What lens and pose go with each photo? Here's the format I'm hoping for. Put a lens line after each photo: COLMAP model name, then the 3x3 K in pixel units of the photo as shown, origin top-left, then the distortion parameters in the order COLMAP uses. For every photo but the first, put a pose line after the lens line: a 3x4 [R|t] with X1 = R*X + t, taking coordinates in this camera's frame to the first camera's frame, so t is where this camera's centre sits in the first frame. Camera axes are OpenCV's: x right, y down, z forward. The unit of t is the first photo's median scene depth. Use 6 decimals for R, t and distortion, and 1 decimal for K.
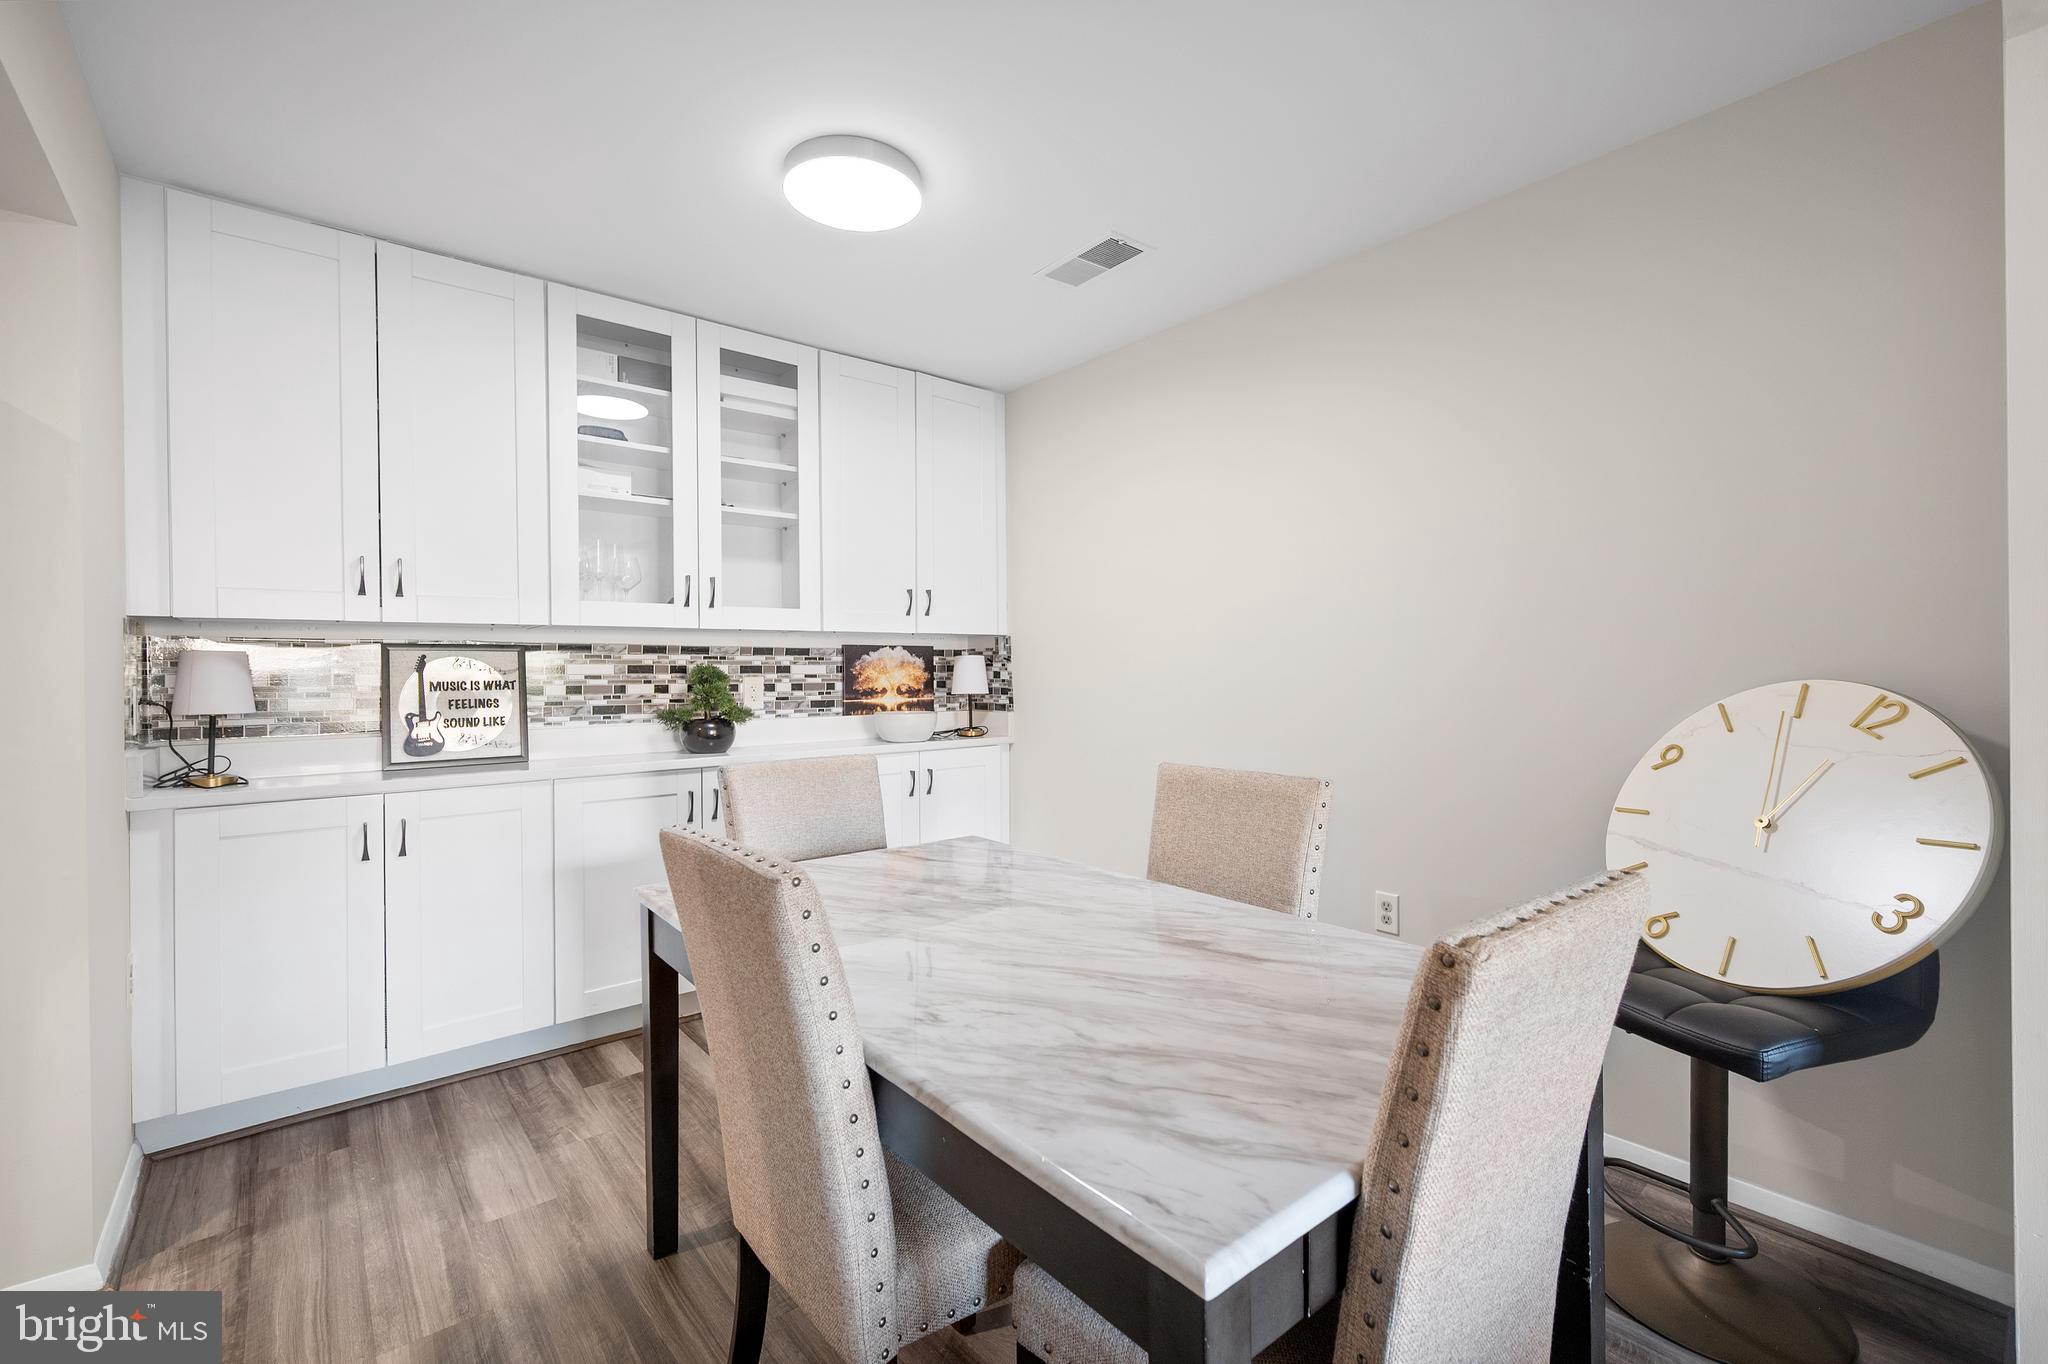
lens RADIAL K [[853.5, 0, 1022.4], [0, 853.5, 676.6], [0, 0, 1]] dist [-0.002649, -0.000039]
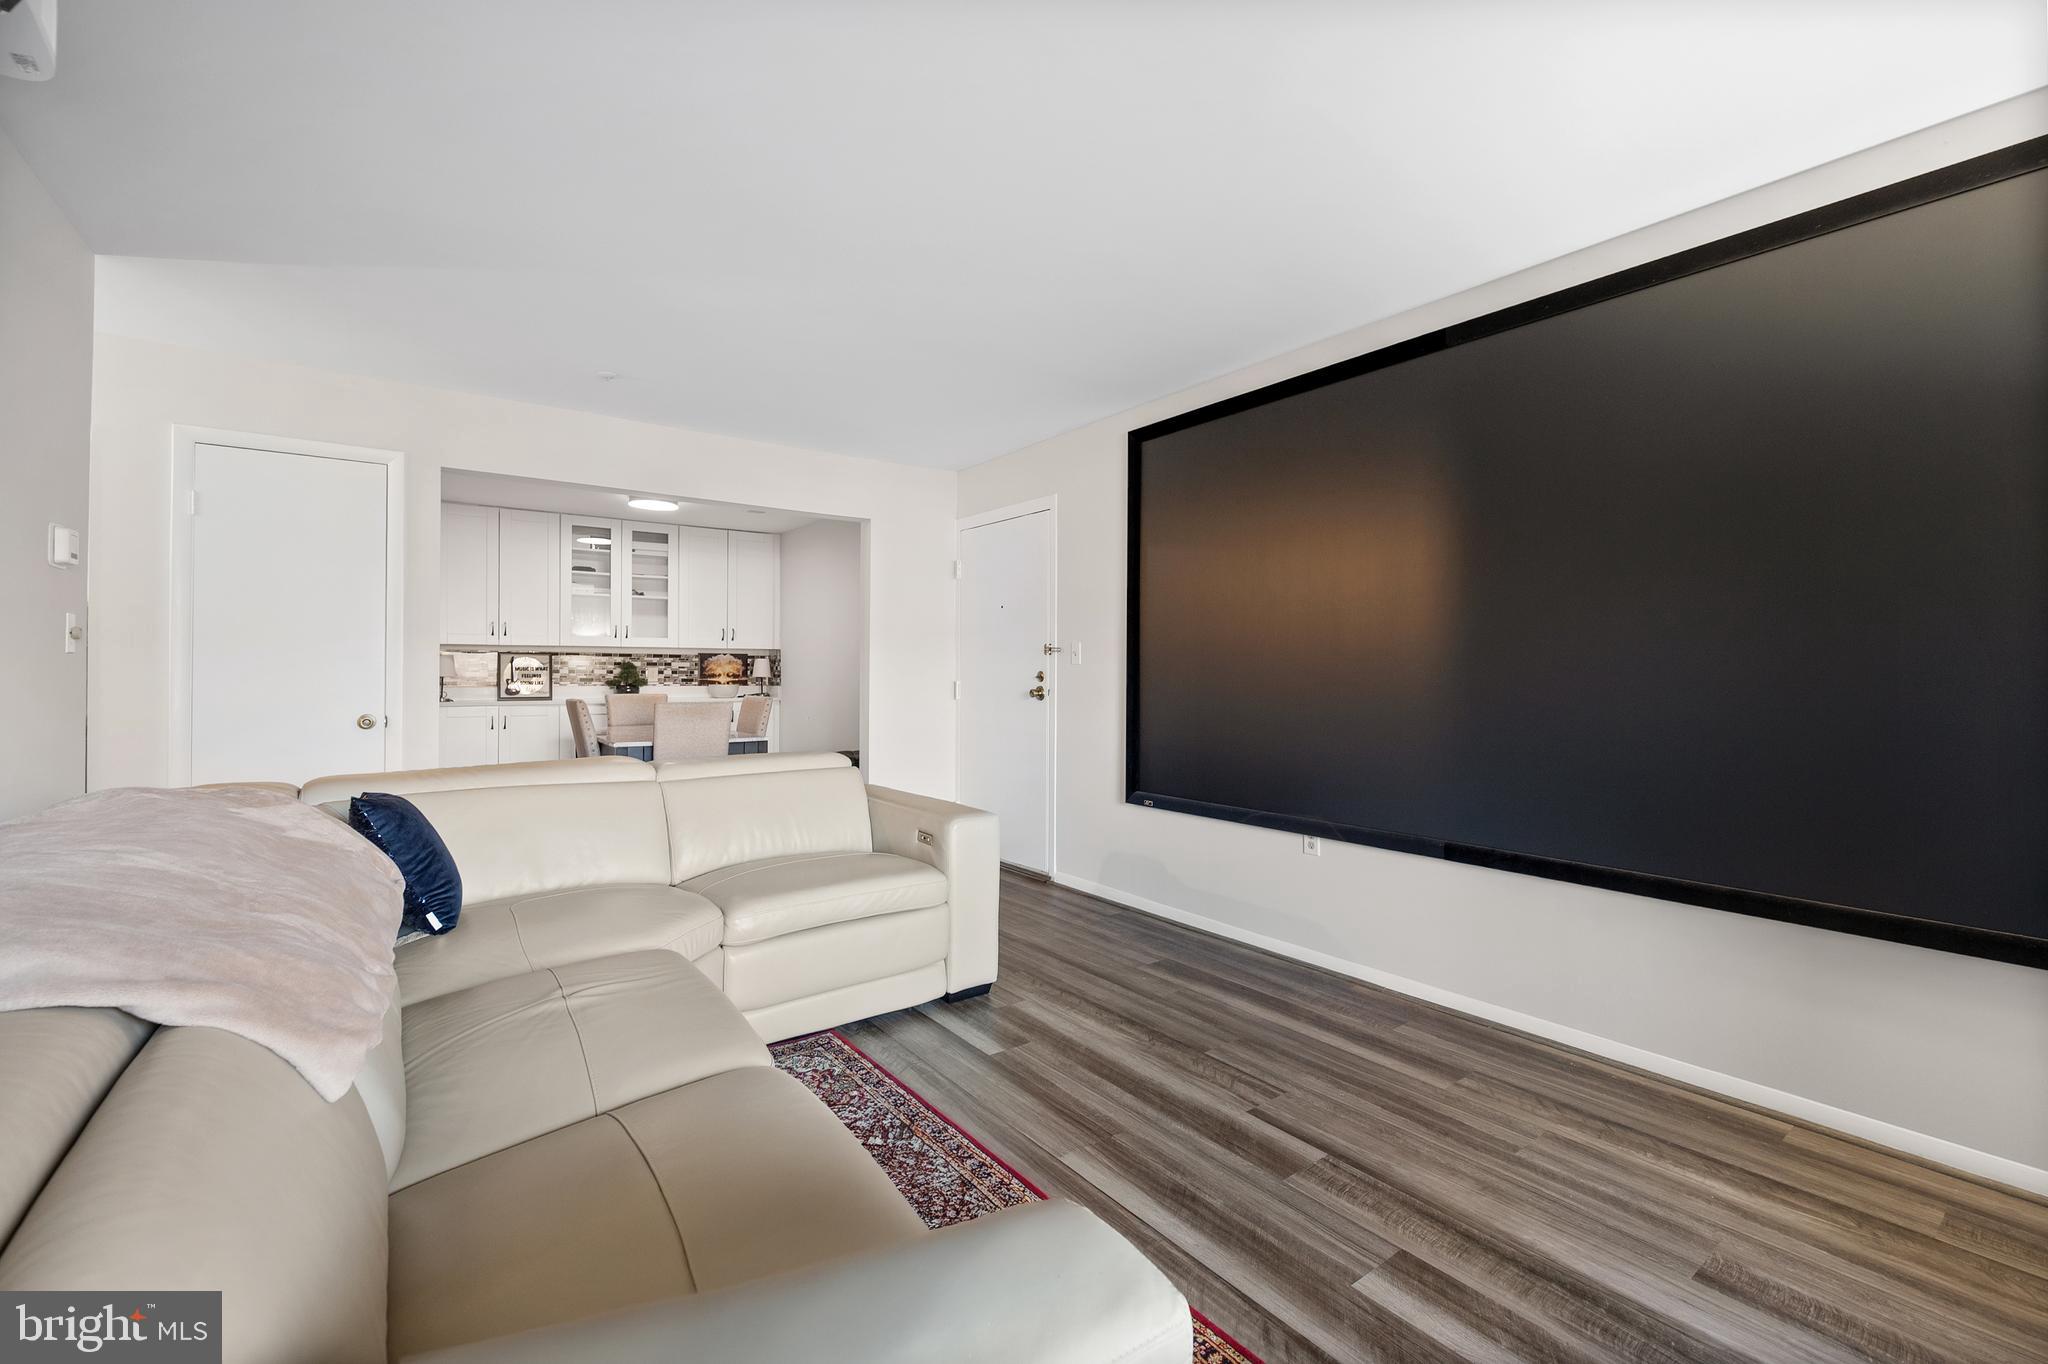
lens RADIAL K [[853.5, 0, 1022.4], [0, 853.5, 676.6], [0, 0, 1]] dist [-0.002649, -0.000039]
pose [[0.997518, 0.012222, -0.069348, 0.944760], [-0.012354, 0.999923, -0.001468, 0.018737], [0.069324, 0.002322, 0.997591, -1.365447]]
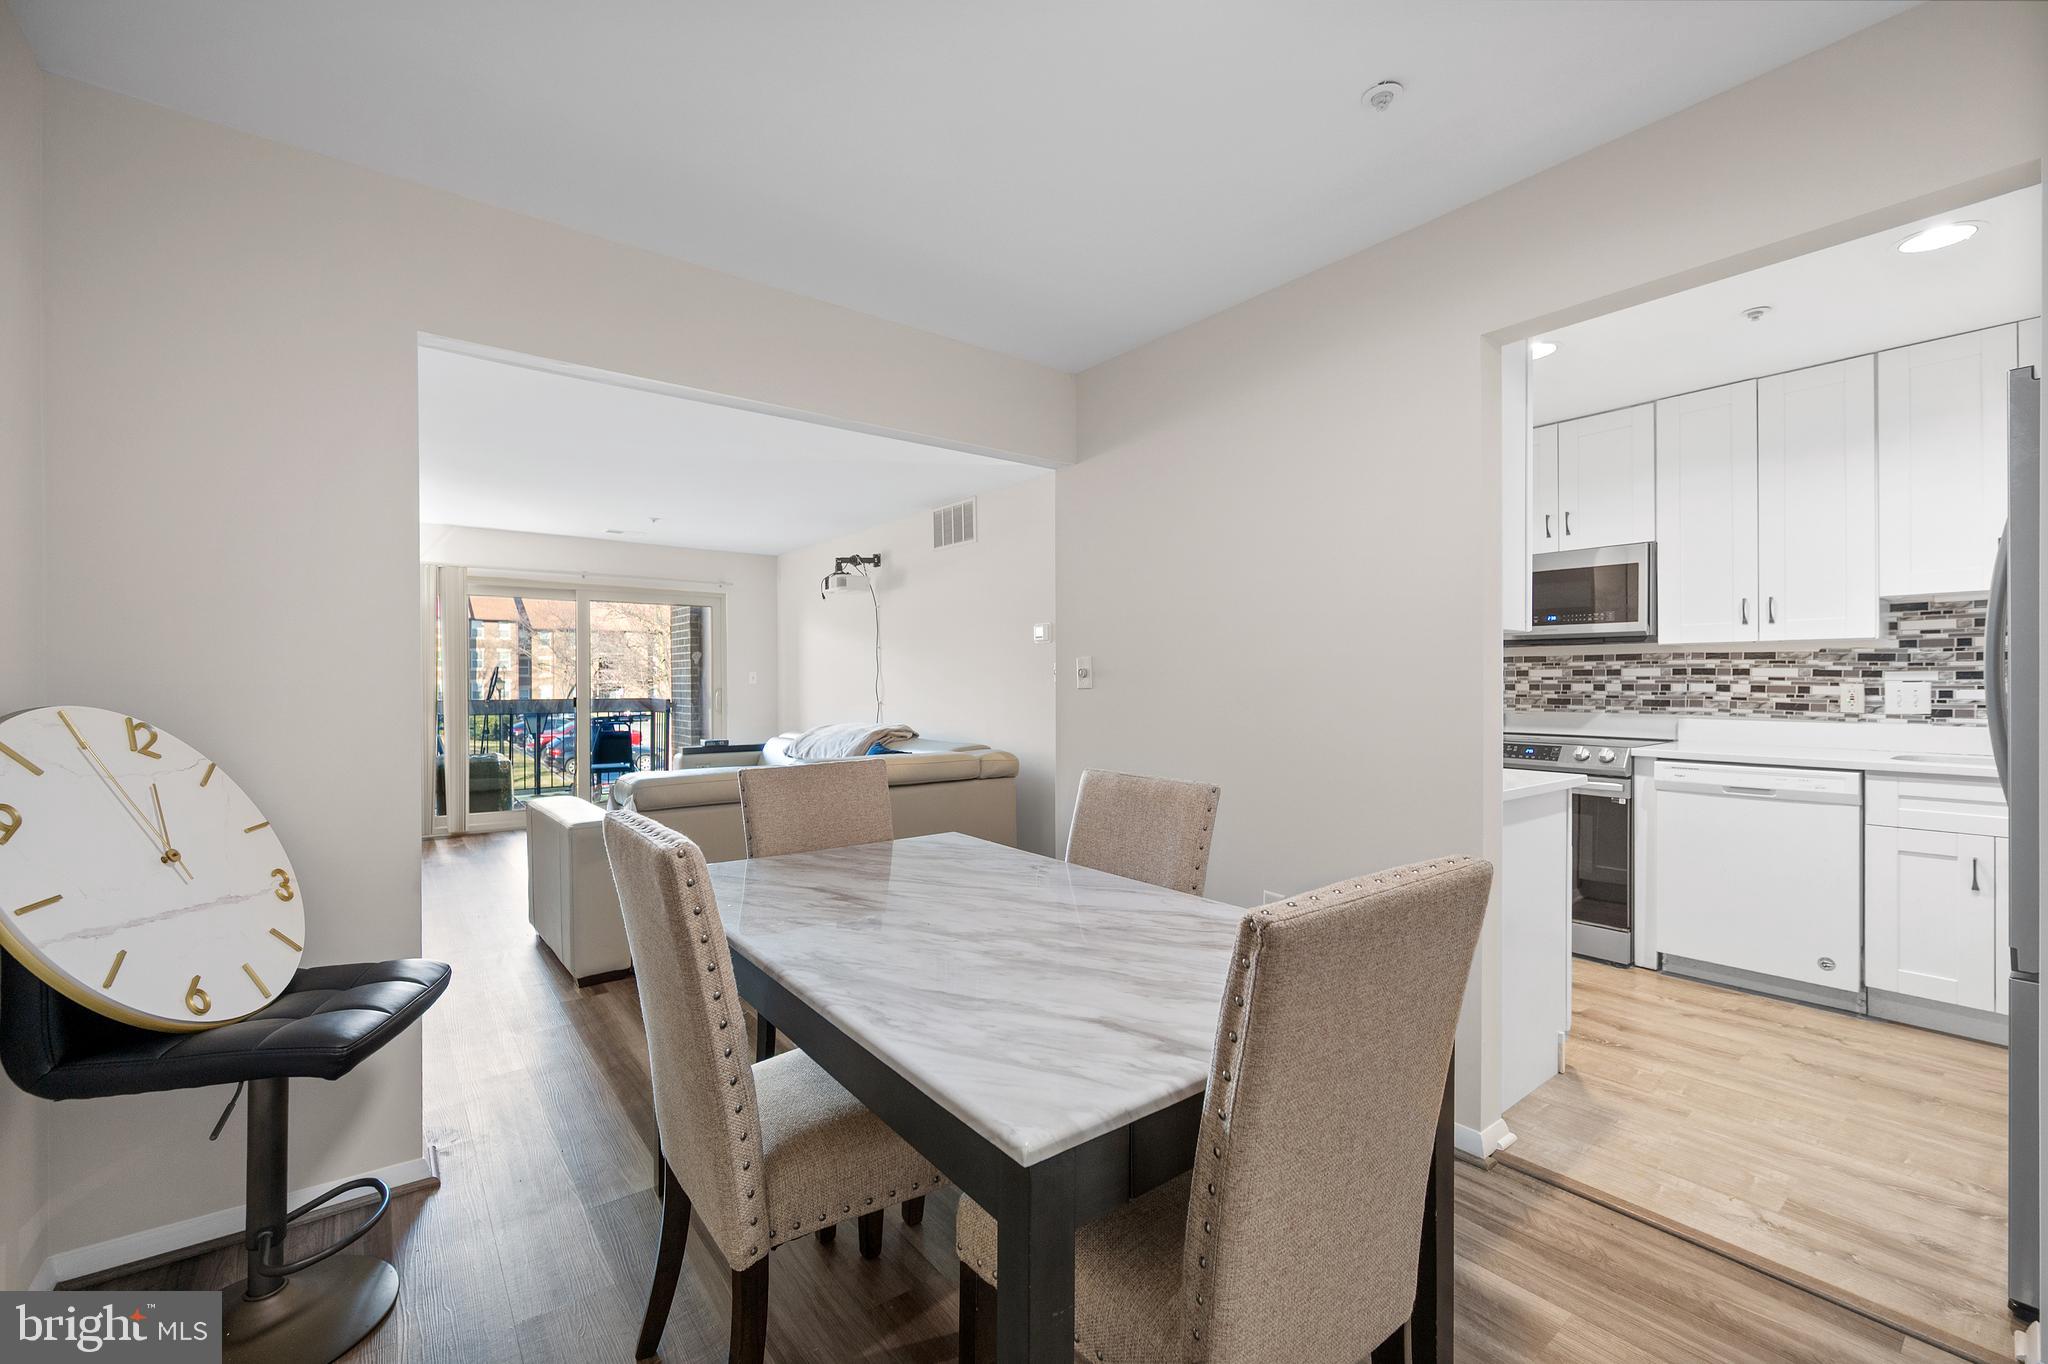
lens RADIAL K [[853.5, 0, 1022.4], [0, 853.5, 676.6], [0, 0, 1]] dist [-0.002649, -0.000039]
pose [[-0.998773, 0.012946, 0.047804, -0.064431], [0.013120, 0.999908, 0.003333, -0.011952], [-0.047756, 0.003956, -0.998851, 1.094479]]
